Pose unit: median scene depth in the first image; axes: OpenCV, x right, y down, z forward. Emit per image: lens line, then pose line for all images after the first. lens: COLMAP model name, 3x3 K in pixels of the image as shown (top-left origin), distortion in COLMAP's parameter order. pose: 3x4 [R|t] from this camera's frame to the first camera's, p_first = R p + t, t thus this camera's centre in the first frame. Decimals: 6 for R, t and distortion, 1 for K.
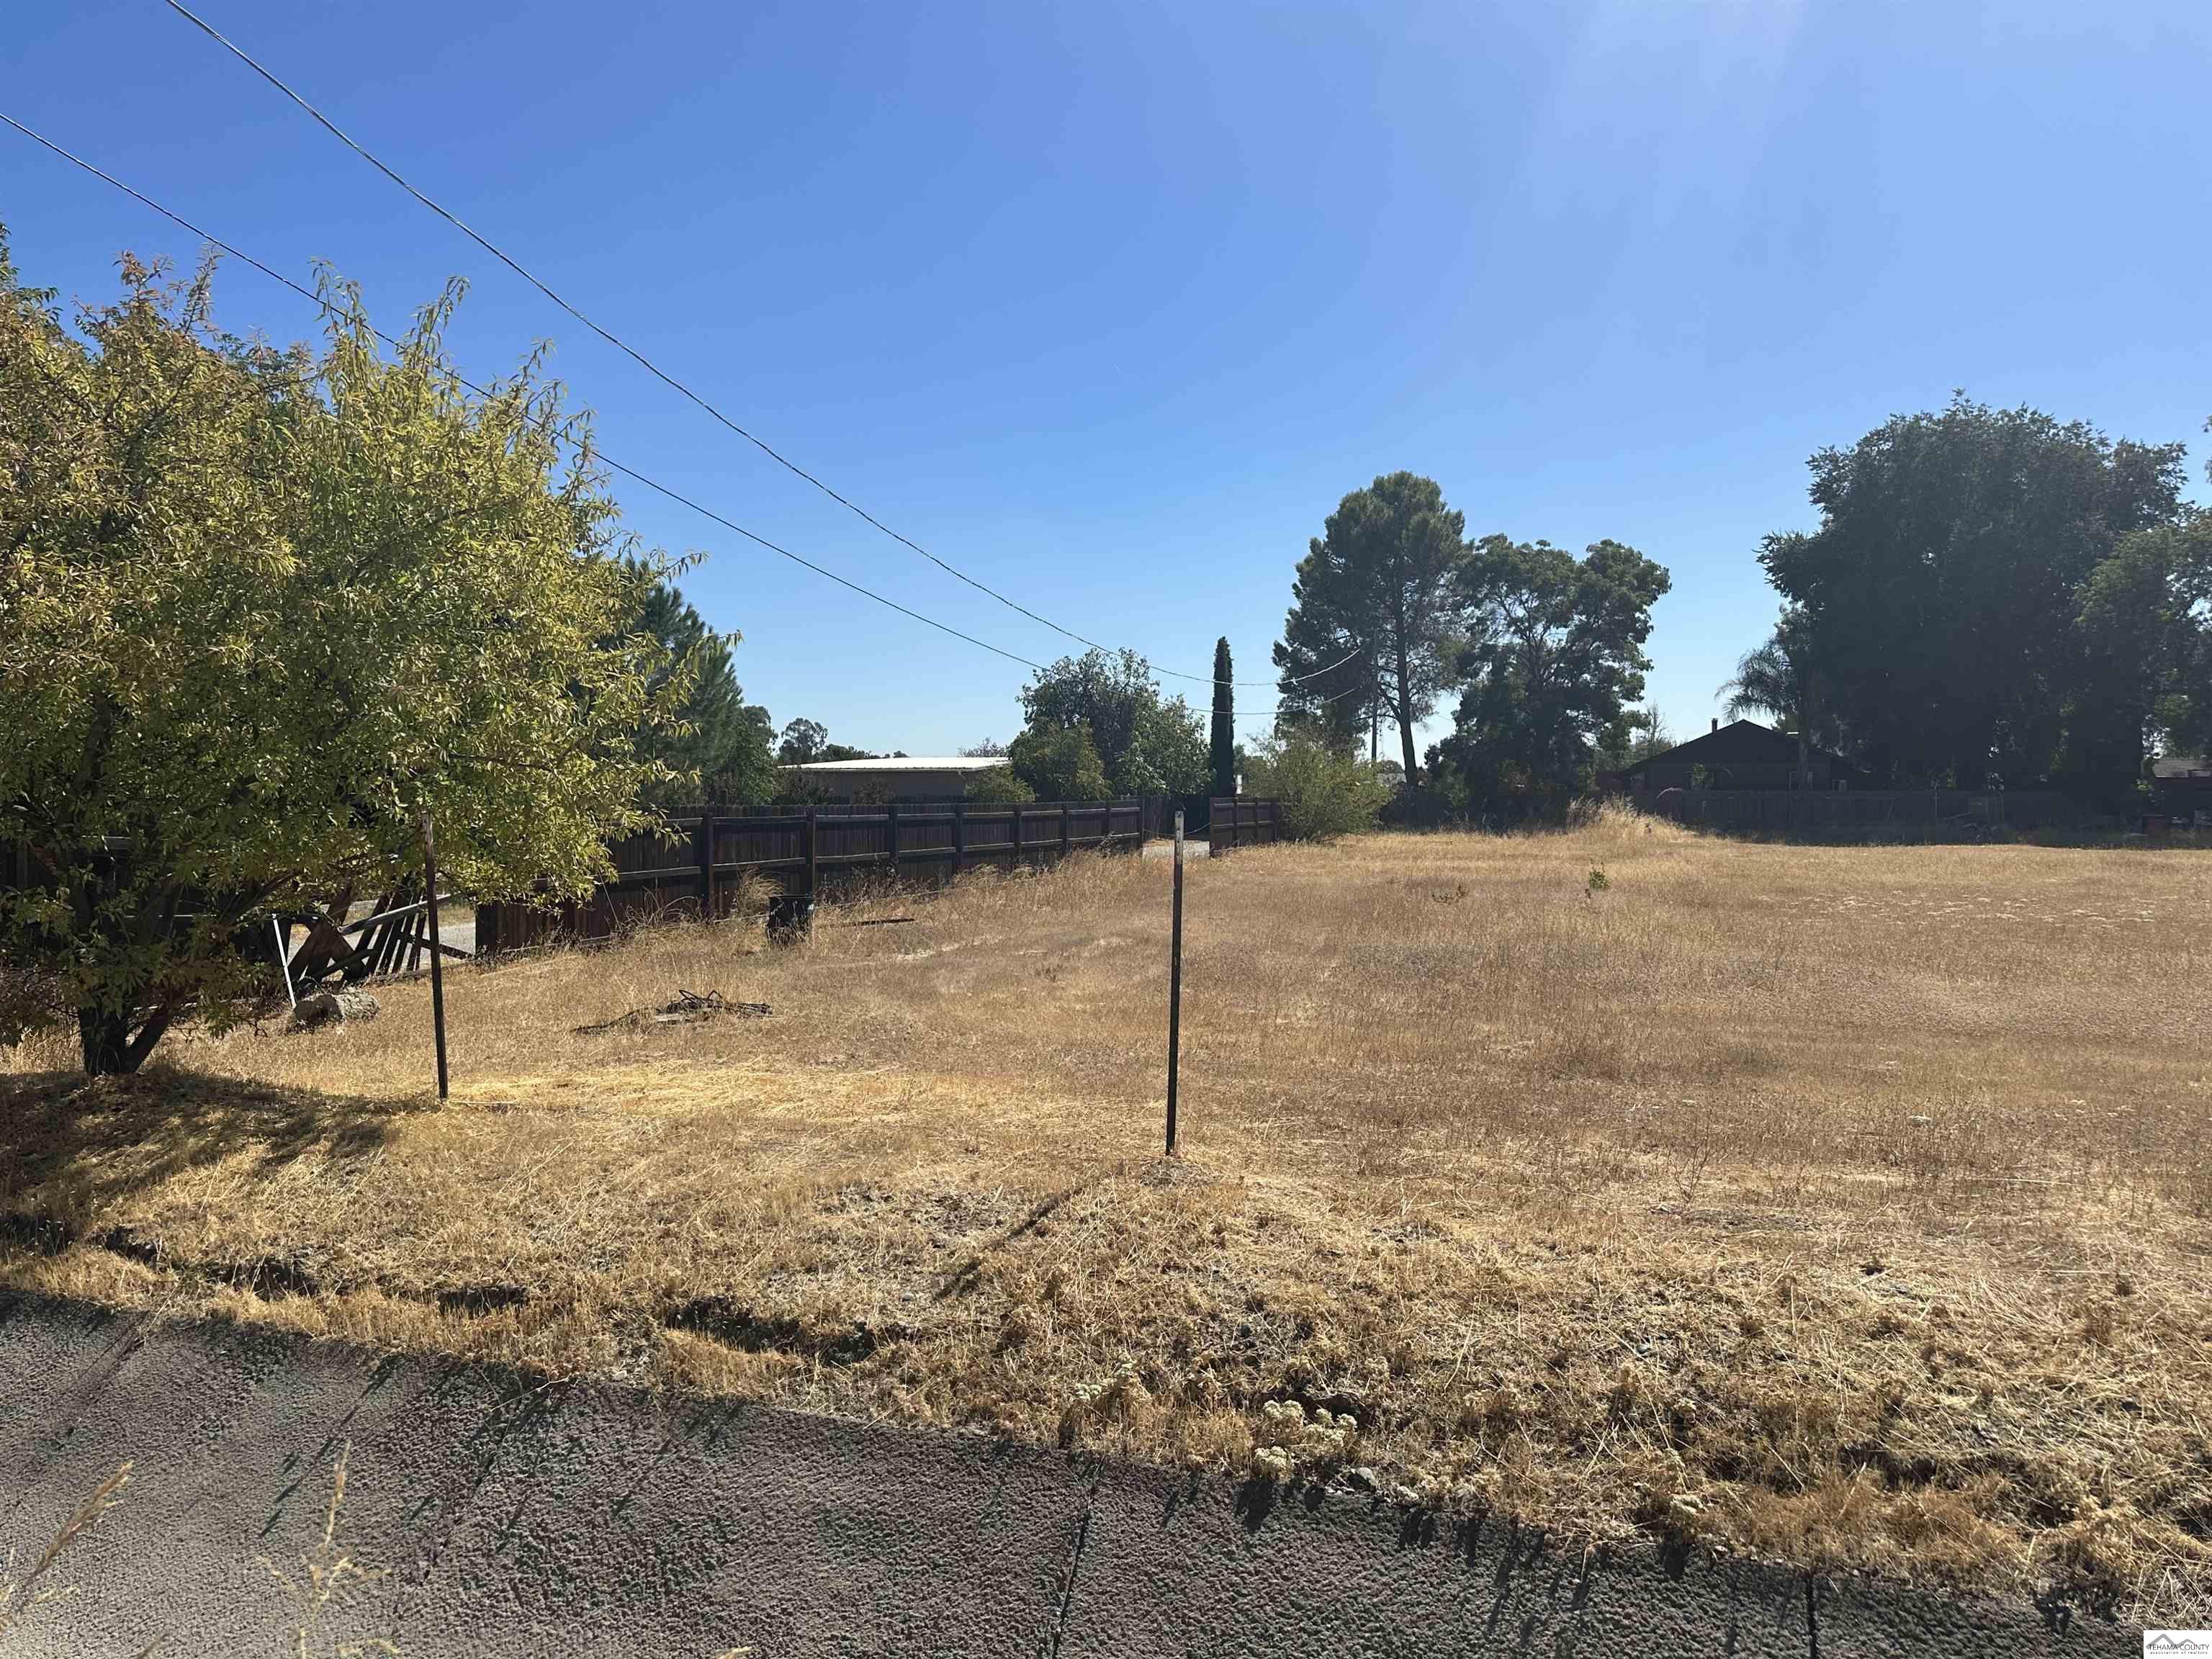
lens RADIAL K [[1550.0, 0, 1090.7], [0, 1550.0, 840.0], [0, 0, 1]] dist [0.030042, -0.039633]
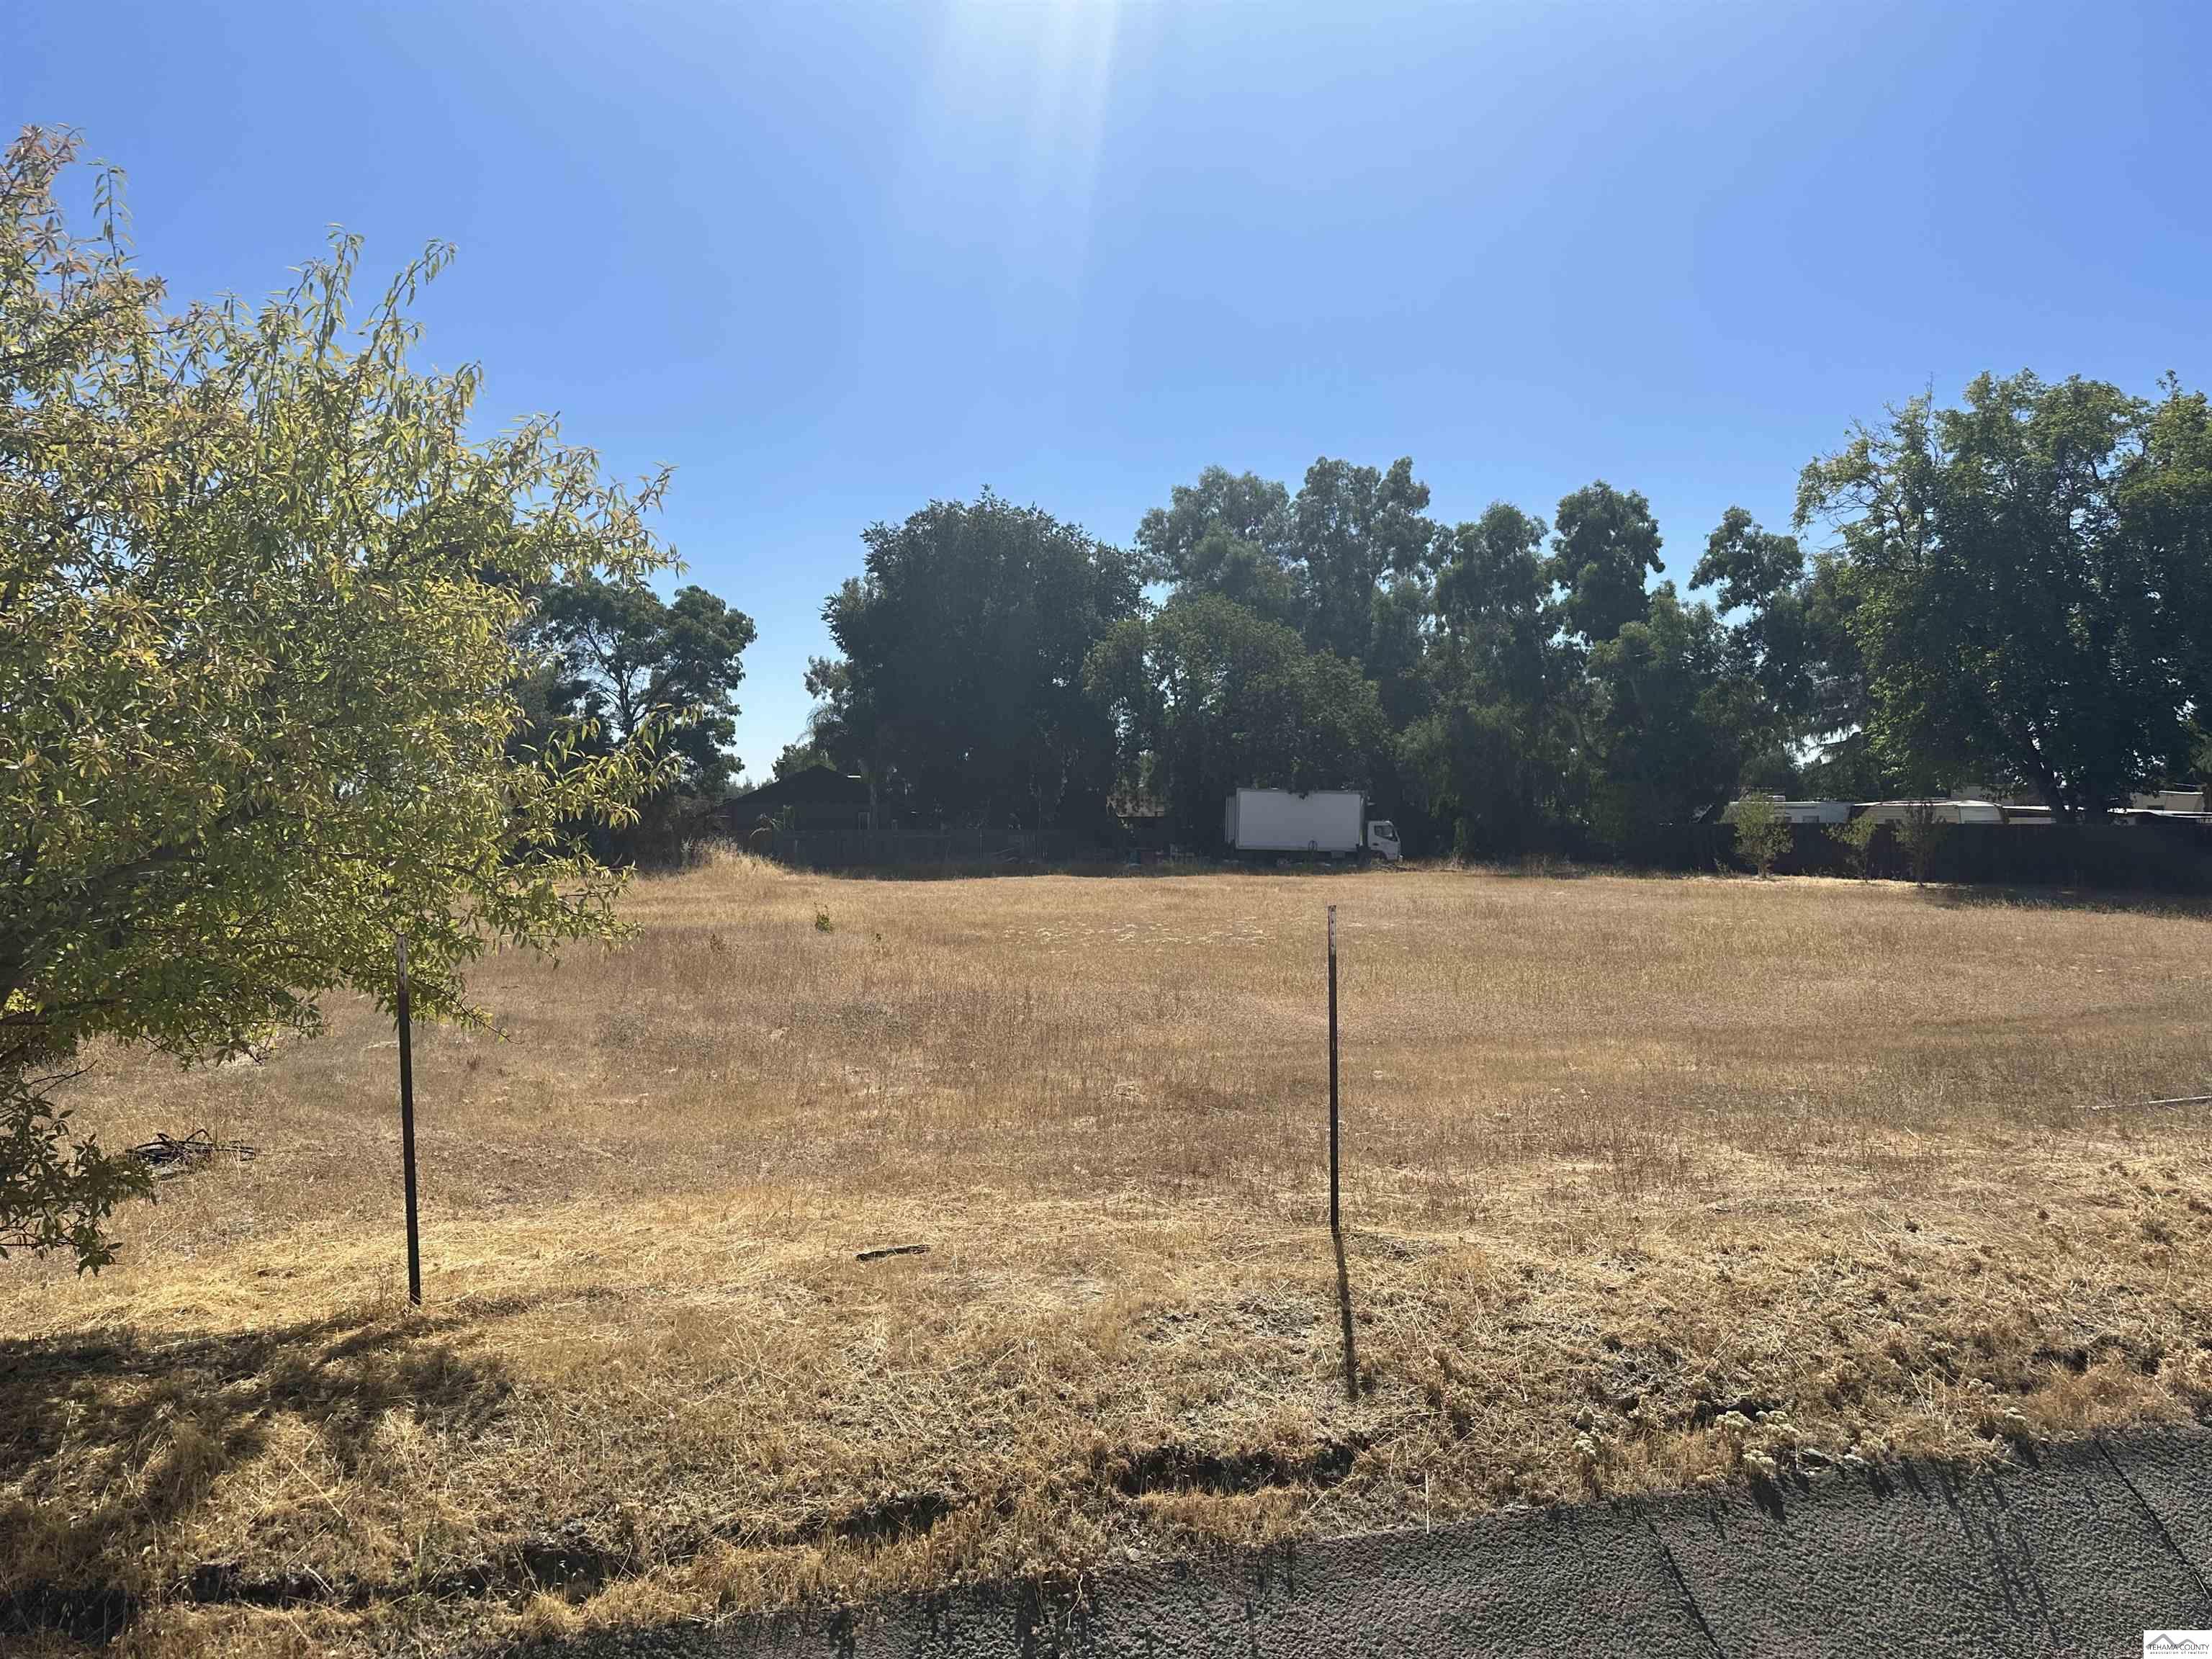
lens RADIAL K [[1550.0, 0, 1089.5], [0, 1550.0, 822.3], [0, 0, 1]] dist [0.030042, -0.039633]
pose [[0.821764, -0.004407, 0.569812, -0.758378], [0.024263, 0.999334, -0.027263, -0.059107], [-0.569312, 0.036230, 0.821323, 0.214558]]
